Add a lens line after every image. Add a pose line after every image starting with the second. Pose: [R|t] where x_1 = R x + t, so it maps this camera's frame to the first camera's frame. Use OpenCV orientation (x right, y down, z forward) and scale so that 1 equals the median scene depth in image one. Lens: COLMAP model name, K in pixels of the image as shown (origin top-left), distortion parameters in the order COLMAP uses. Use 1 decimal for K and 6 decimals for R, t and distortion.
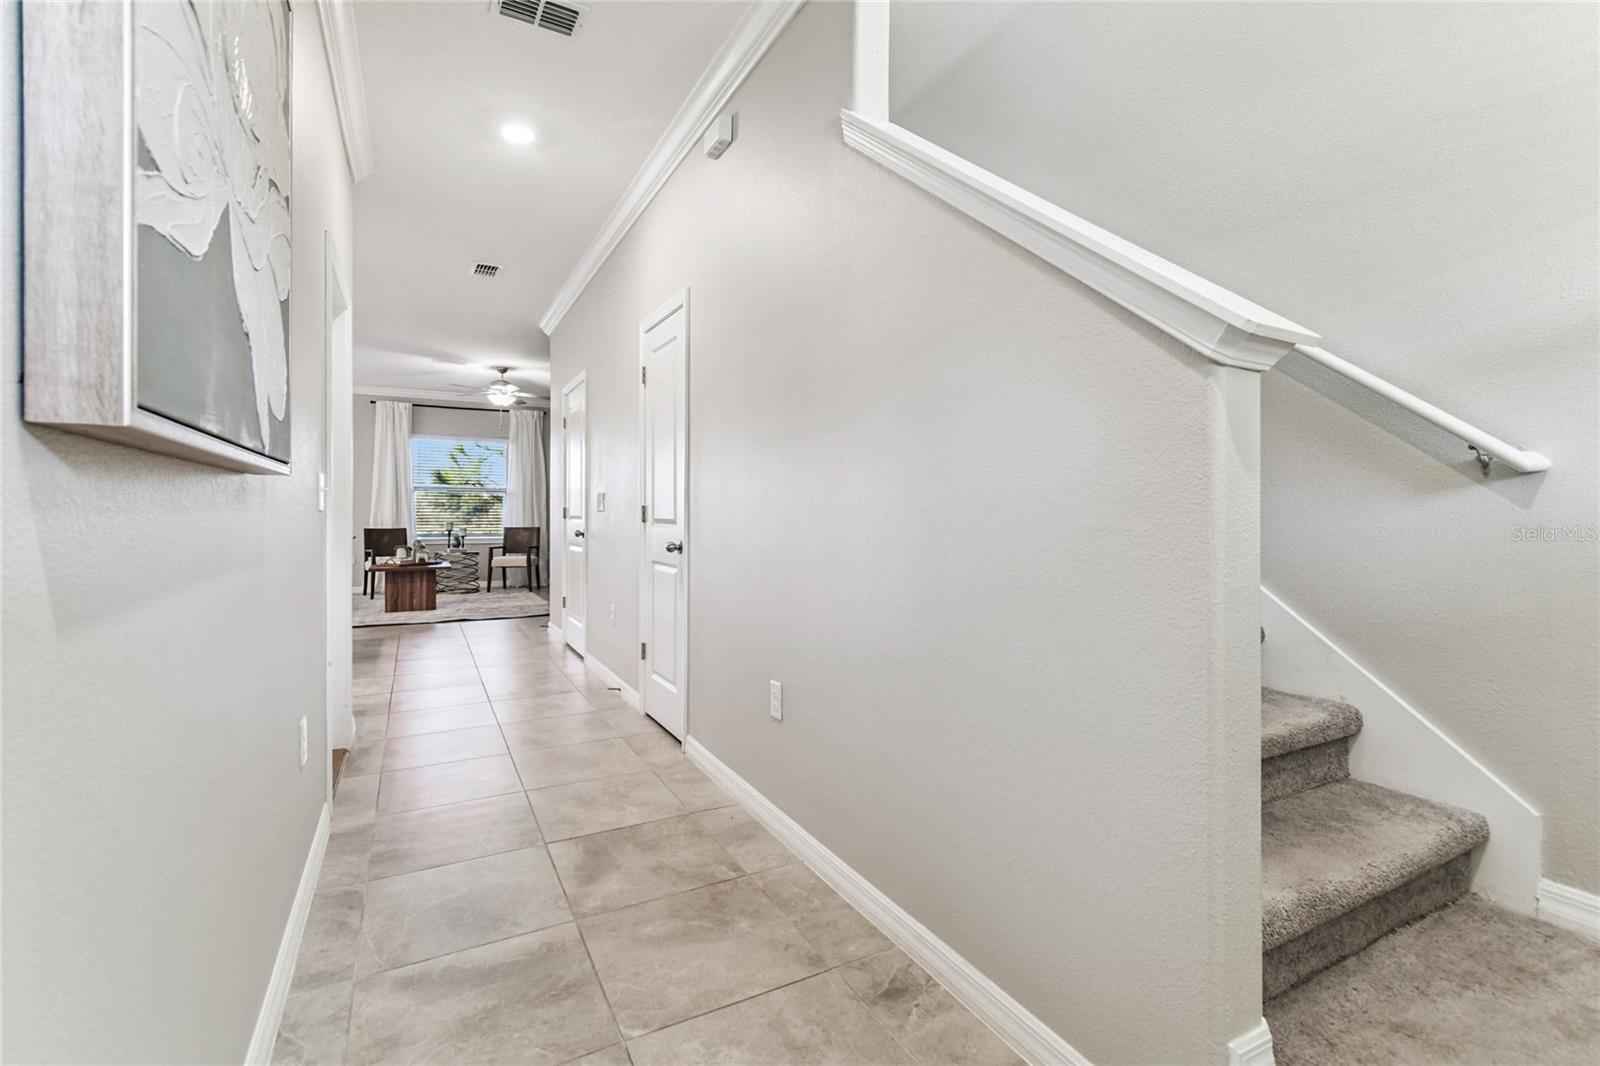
lens RADIAL K [[717.6, 0, 801.9], [0, 717.6, 511.3], [0, 0, 1]] dist [-0.000233, -0.000705]
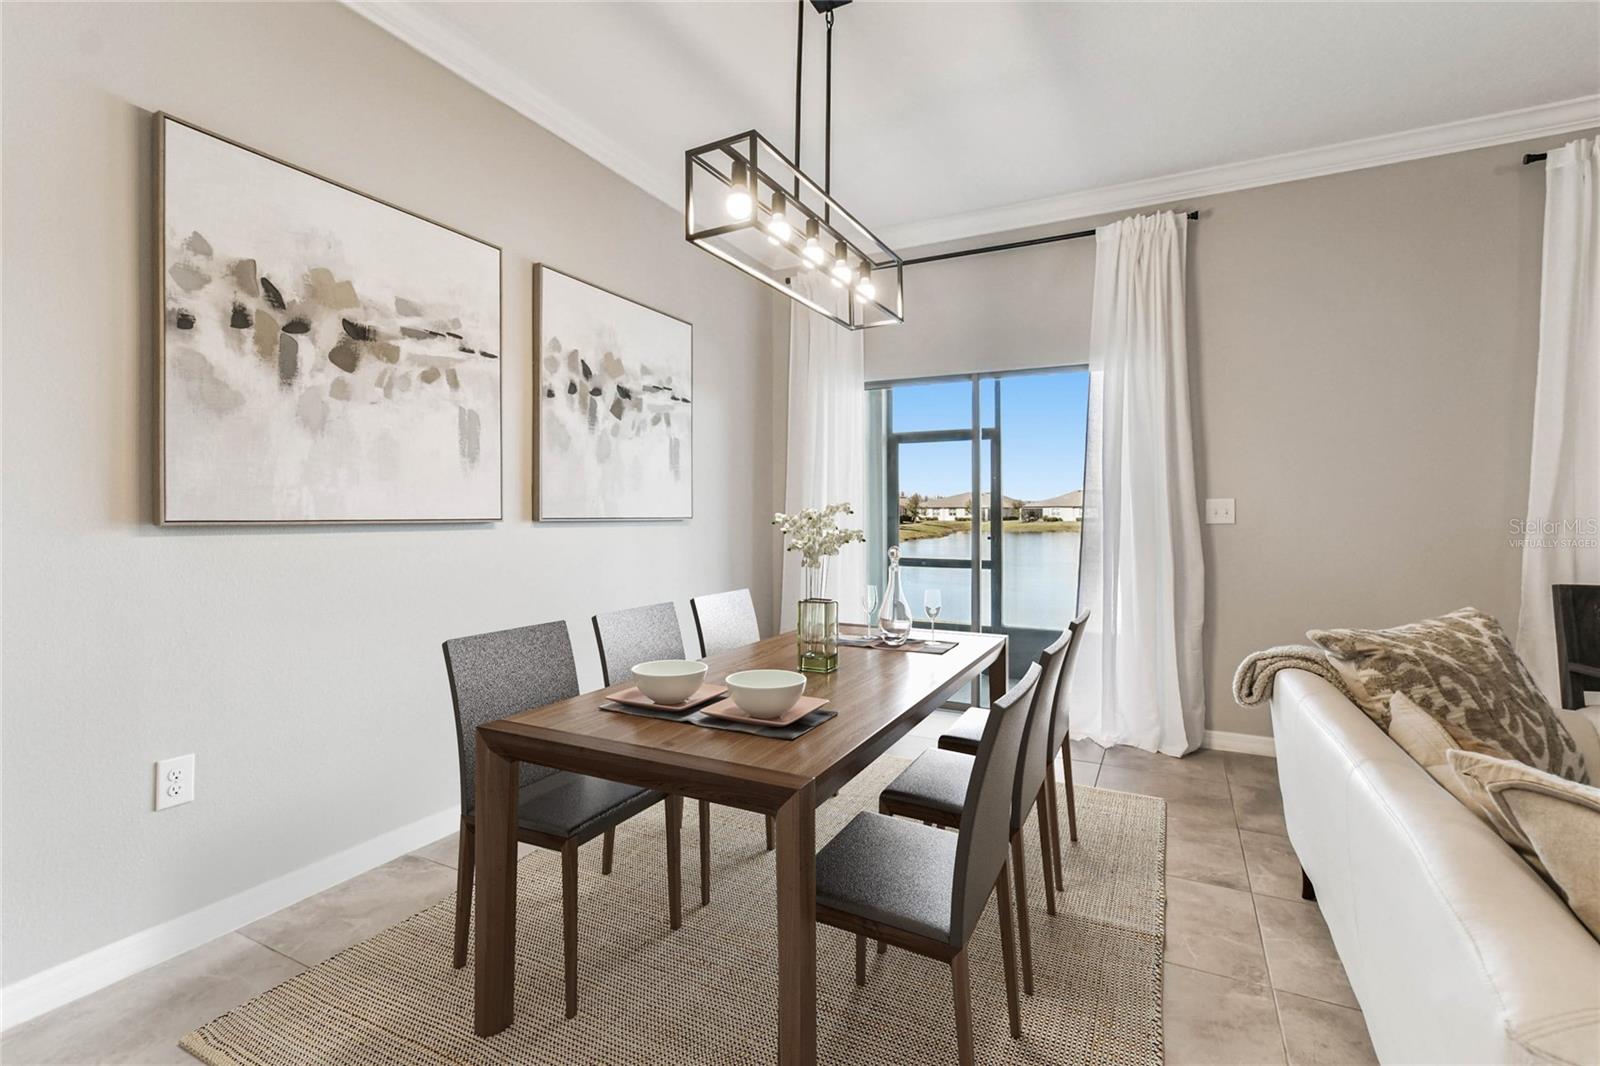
lens RADIAL K [[717.6, 0, 802.7], [0, 717.6, 519.5], [0, 0, 1]] dist [-0.000233, -0.000705]
pose [[0.568506, 0.002963, -0.822674, -0.543919], [0.005362, 0.999959, 0.007307, -0.004984], [0.822662, -0.008565, 0.568467, 0.597587]]
